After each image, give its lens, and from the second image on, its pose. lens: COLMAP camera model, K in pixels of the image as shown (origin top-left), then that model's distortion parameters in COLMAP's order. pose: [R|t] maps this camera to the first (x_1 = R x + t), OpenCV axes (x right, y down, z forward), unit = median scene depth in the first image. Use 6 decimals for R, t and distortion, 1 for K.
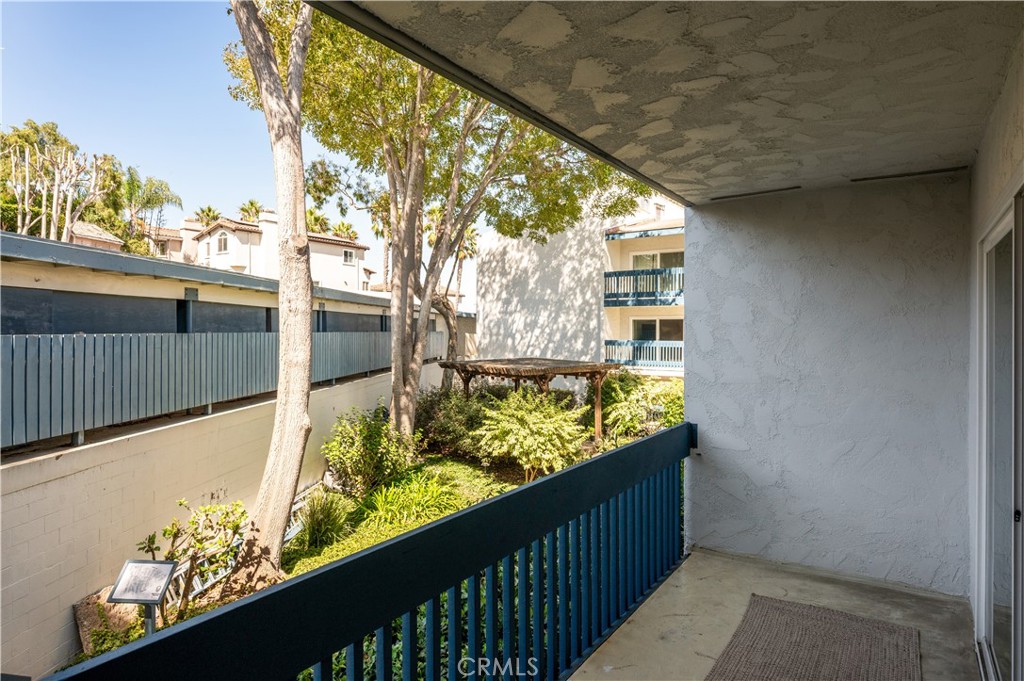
lens RADIAL K [[581.1, 0, 515.8], [0, 581.1, 330.0], [0, 0, 1]] dist [0.008033, 0.001660]
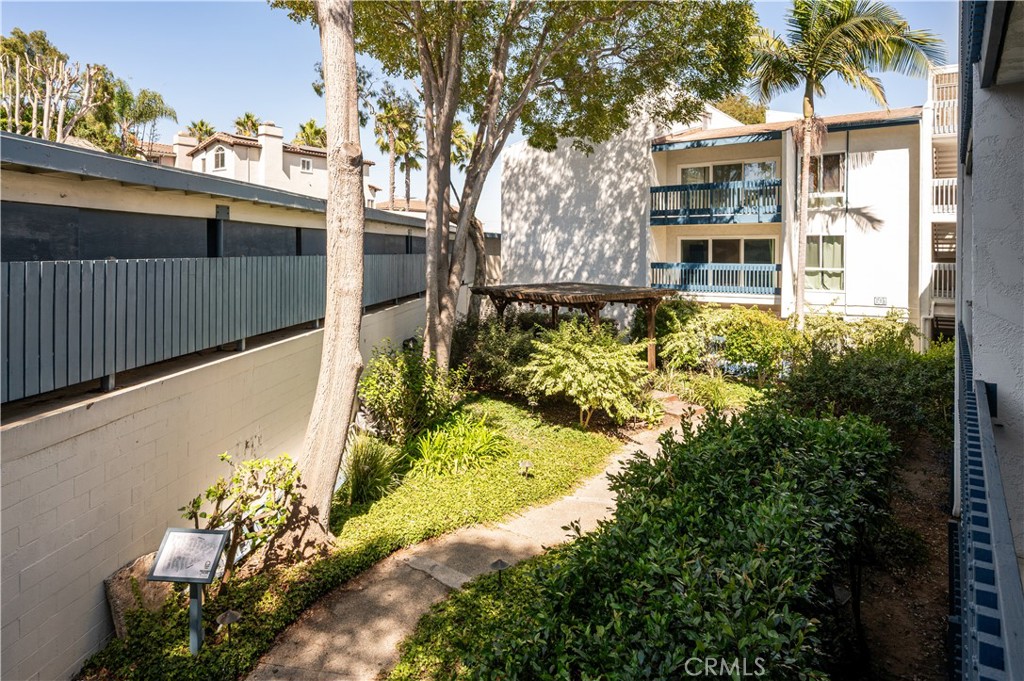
lens RADIAL K [[613.9, 0, 496.1], [0, 613.9, 249.5], [0, 0, 1]] dist [0.009672, 0.002070]
pose [[0.999705, -0.003376, -0.024046, -0.093309], [0.003326, 0.999992, -0.002147, -0.002058], [0.024053, 0.002066, 0.999709, 0.067231]]
